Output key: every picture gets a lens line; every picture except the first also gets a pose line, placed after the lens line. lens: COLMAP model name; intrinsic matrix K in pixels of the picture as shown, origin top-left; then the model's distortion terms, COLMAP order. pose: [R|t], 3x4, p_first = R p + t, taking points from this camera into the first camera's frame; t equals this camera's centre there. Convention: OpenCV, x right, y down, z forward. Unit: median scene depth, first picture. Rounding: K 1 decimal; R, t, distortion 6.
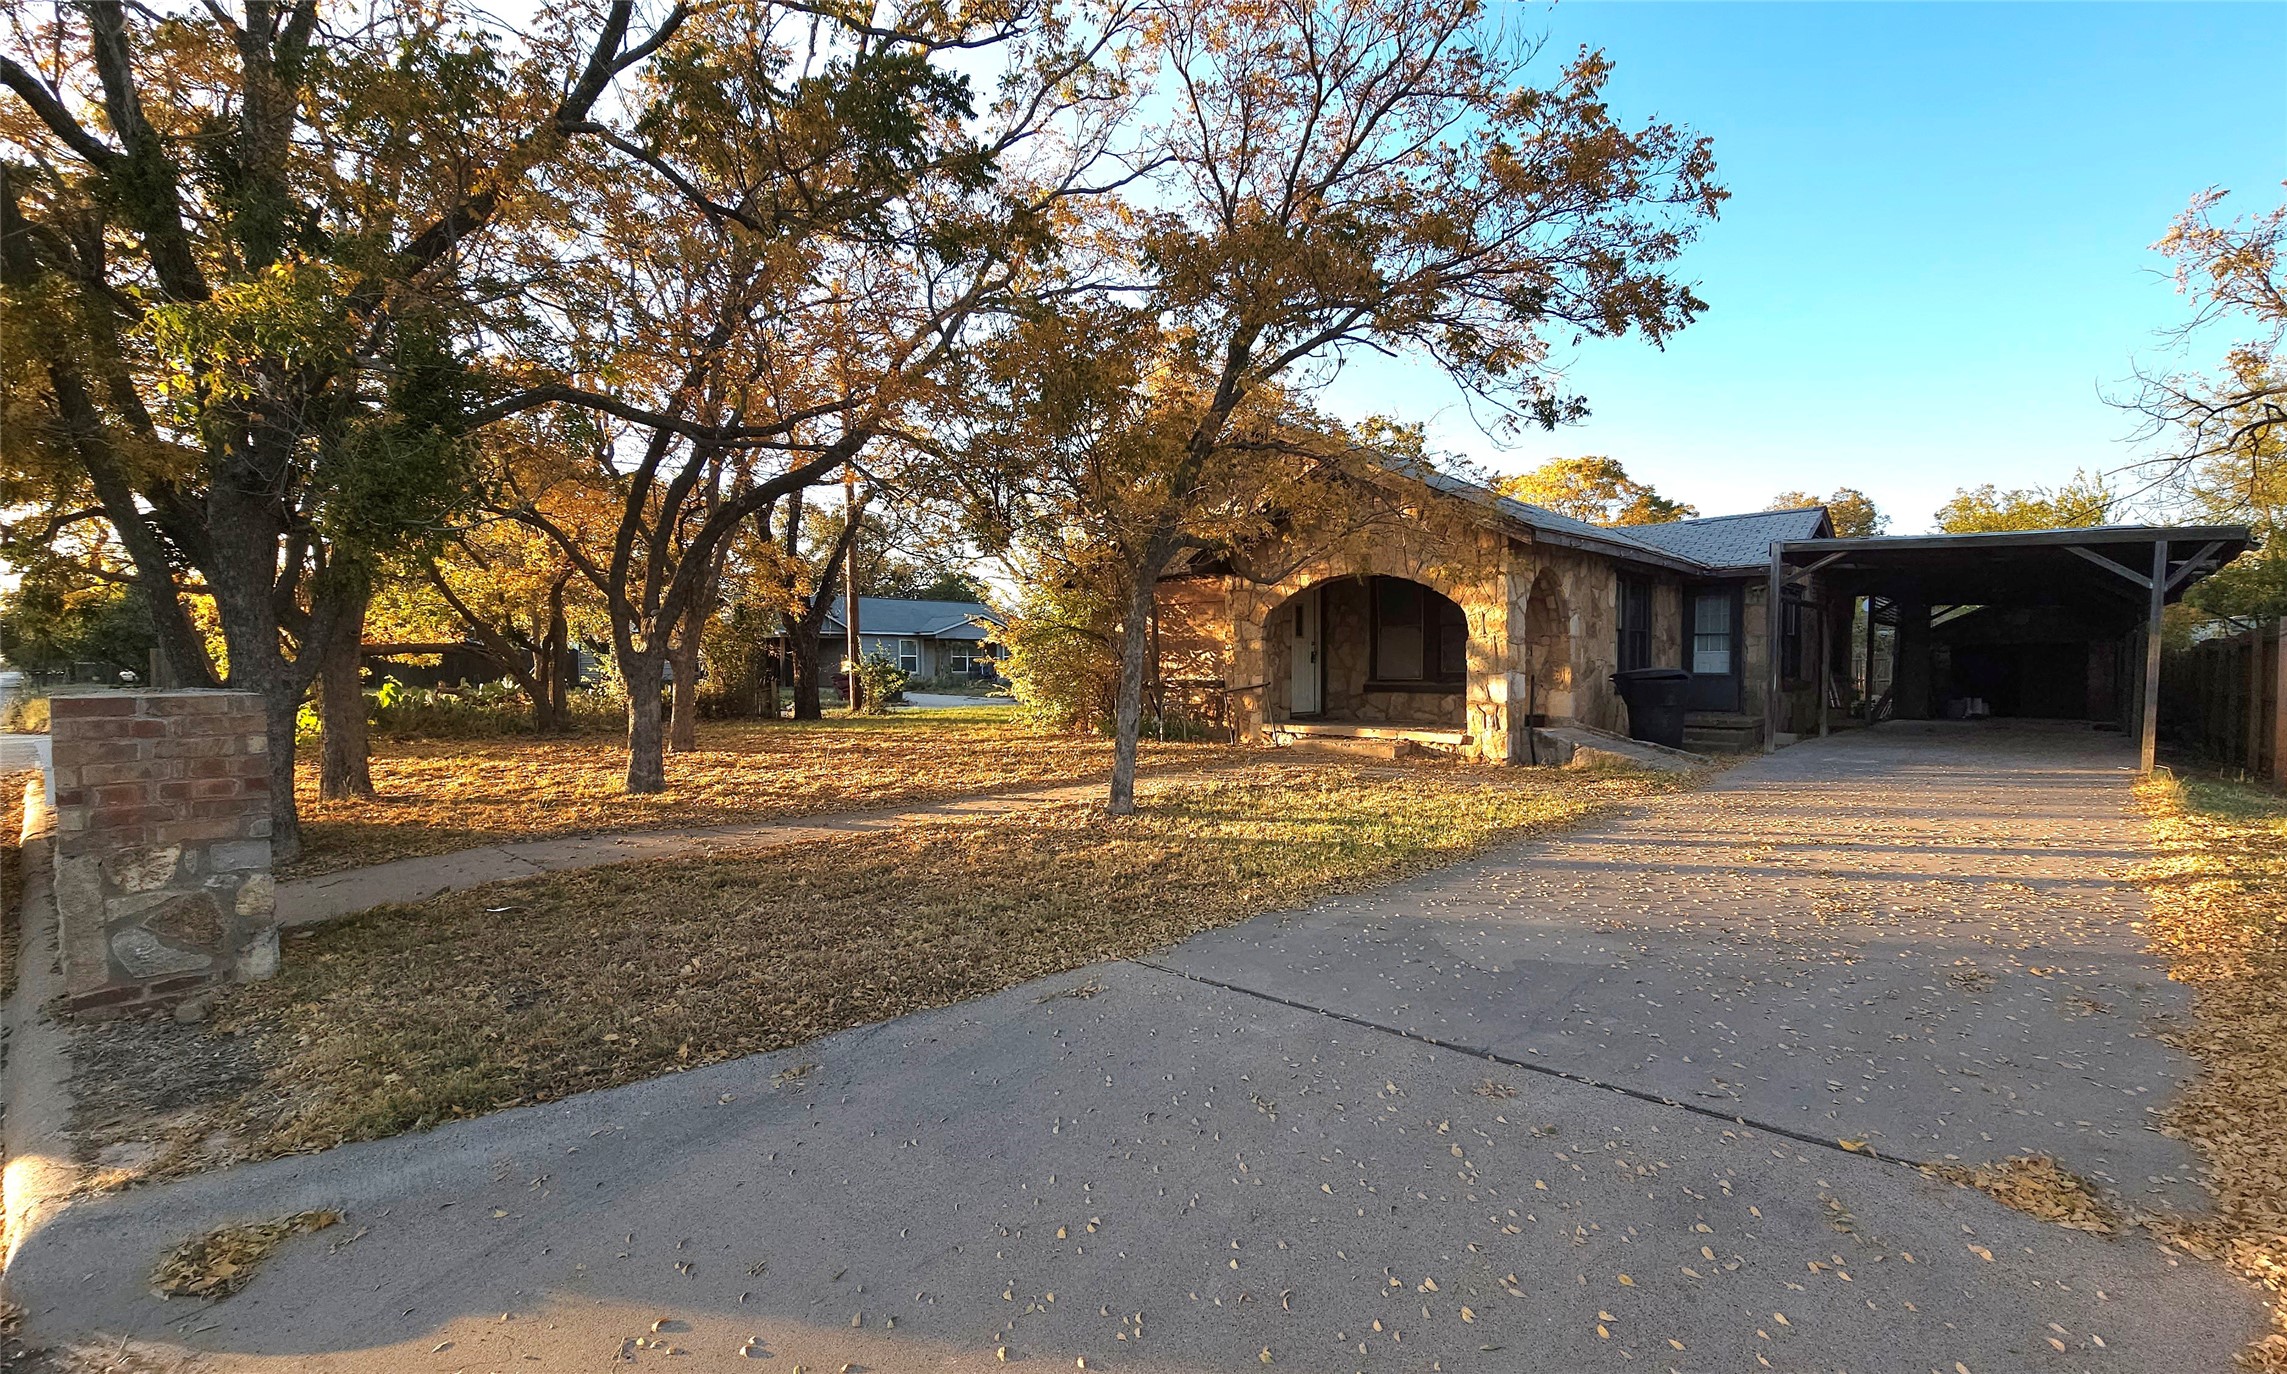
lens RADIAL K [[1098.5, 0, 1145.5], [0, 1098.5, 708.8], [0, 0, 1]] dist [-0.000296, -0.000309]
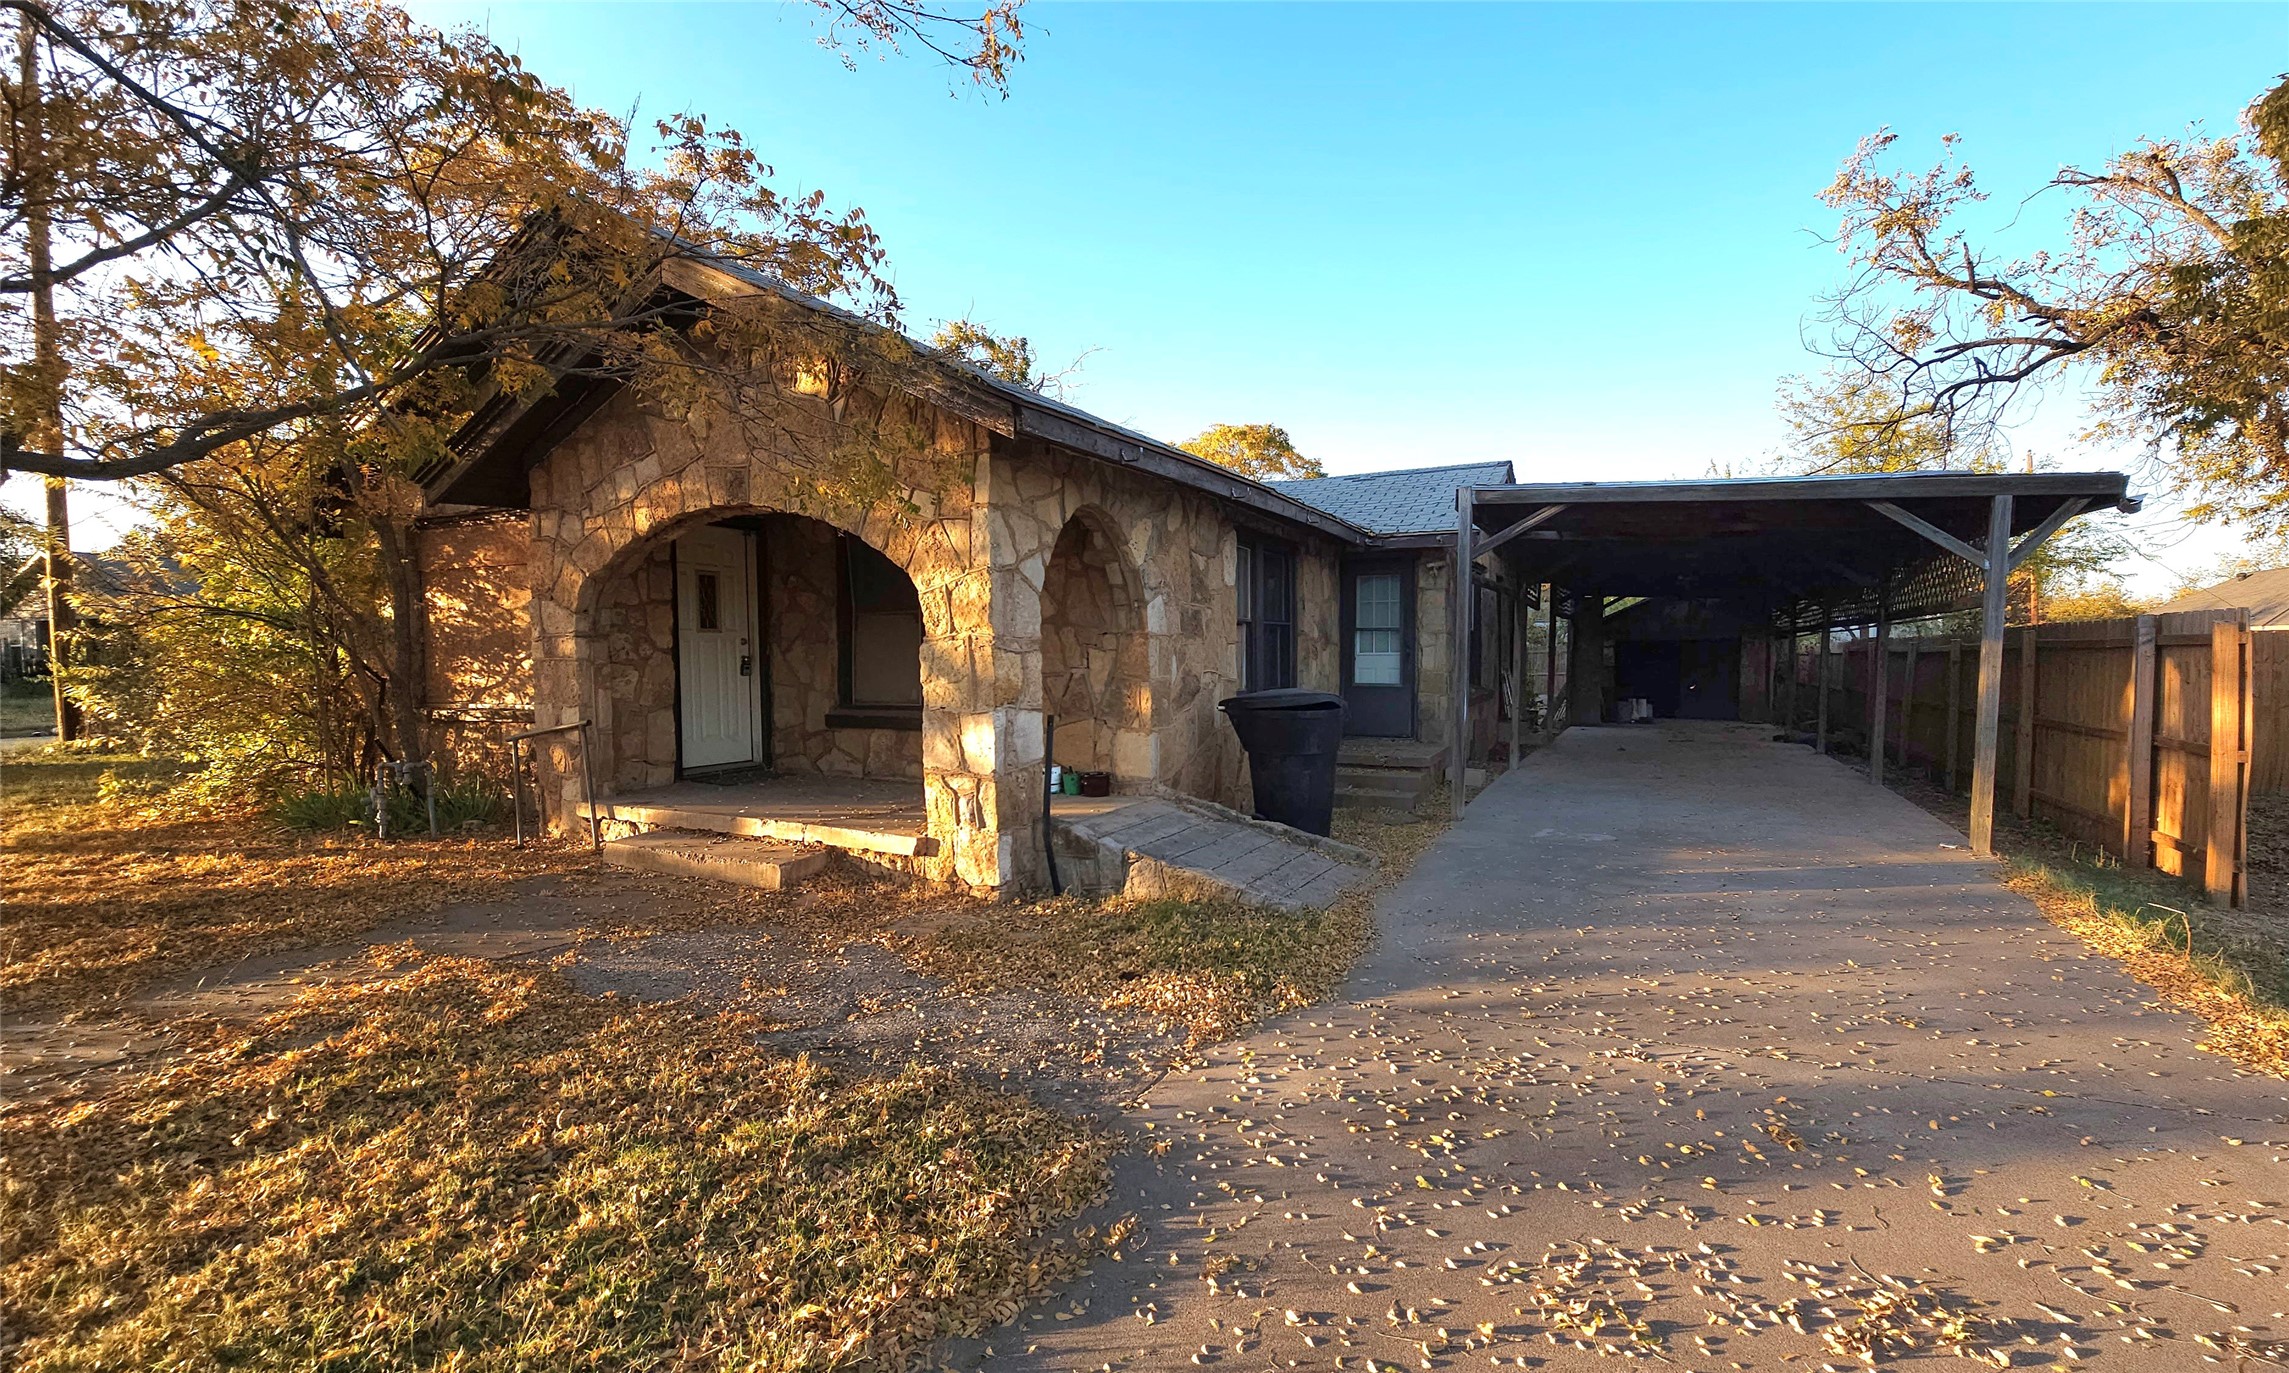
lens RADIAL K [[1116.7, 0, 1201.9], [0, 1116.7, 698.6], [0, 0, 1]] dist [0.001119, 0.000067]
pose [[0.950455, -0.011135, 0.310664, 0.209538], [0.010131, 0.999937, 0.004847, -0.031865], [-0.310698, -0.001460, 0.950508, 0.399686]]
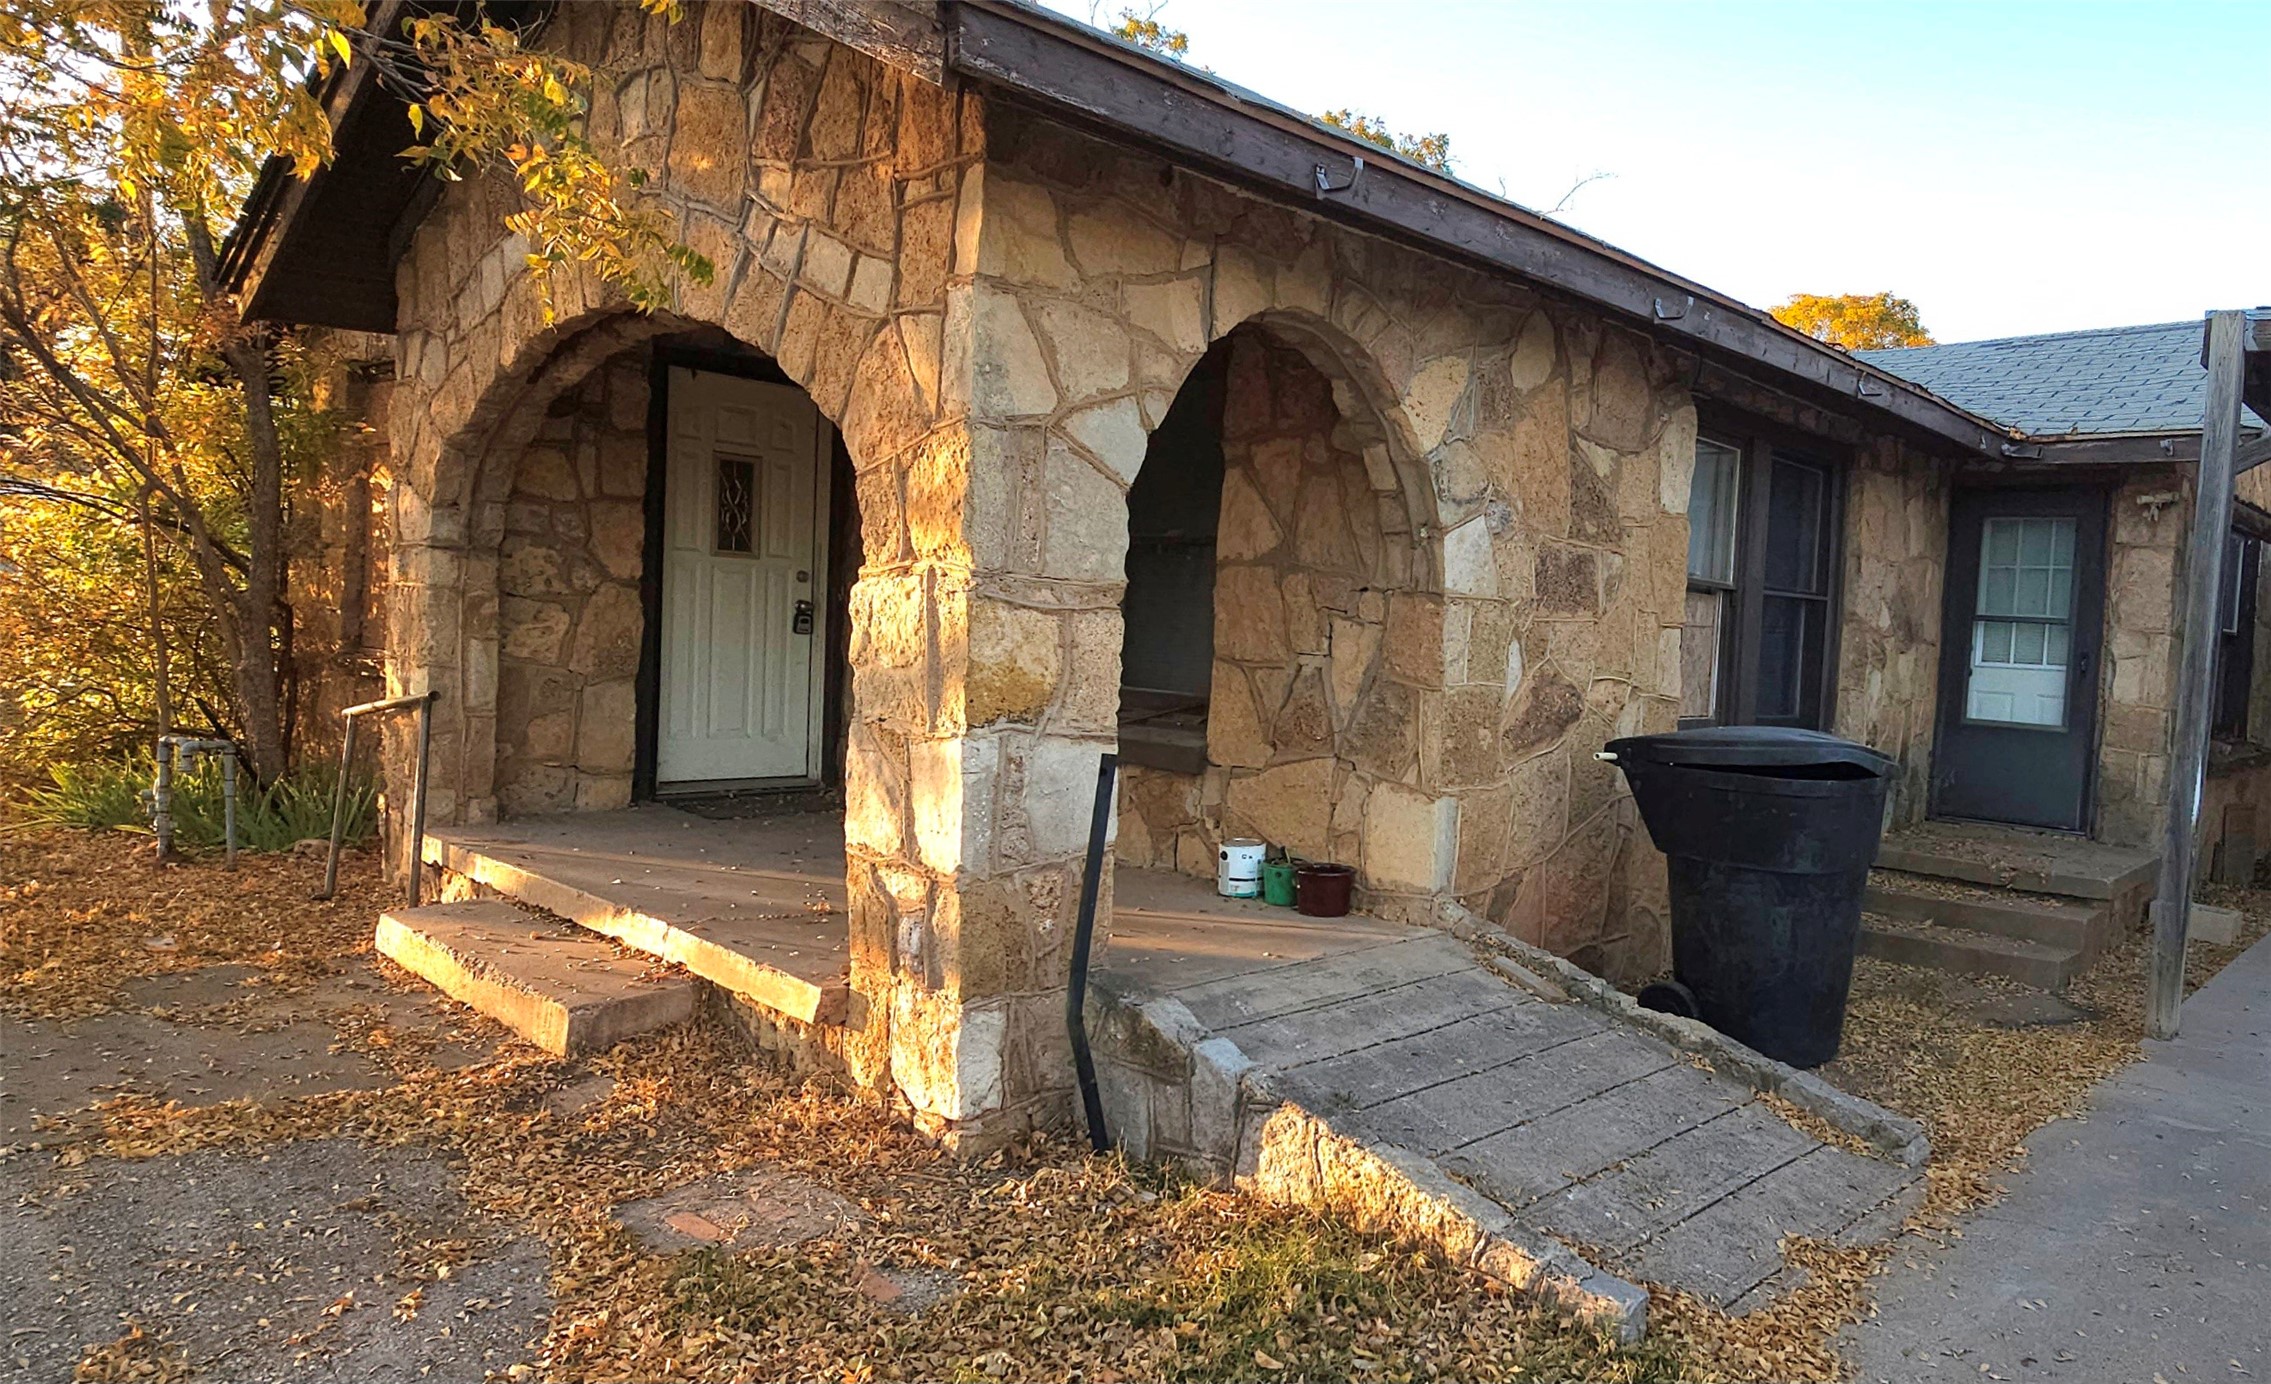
lens RADIAL K [[1461.6, 0, 1265.4], [0, 1461.6, 668.6], [0, 0, 1]] dist [0.001185, 0.001304]
pose [[0.997634, 0.059863, -0.033795, 0.317721], [-0.060023, 0.998190, -0.003736, -0.039104], [0.033511, 0.005756, 0.999422, 0.567077]]
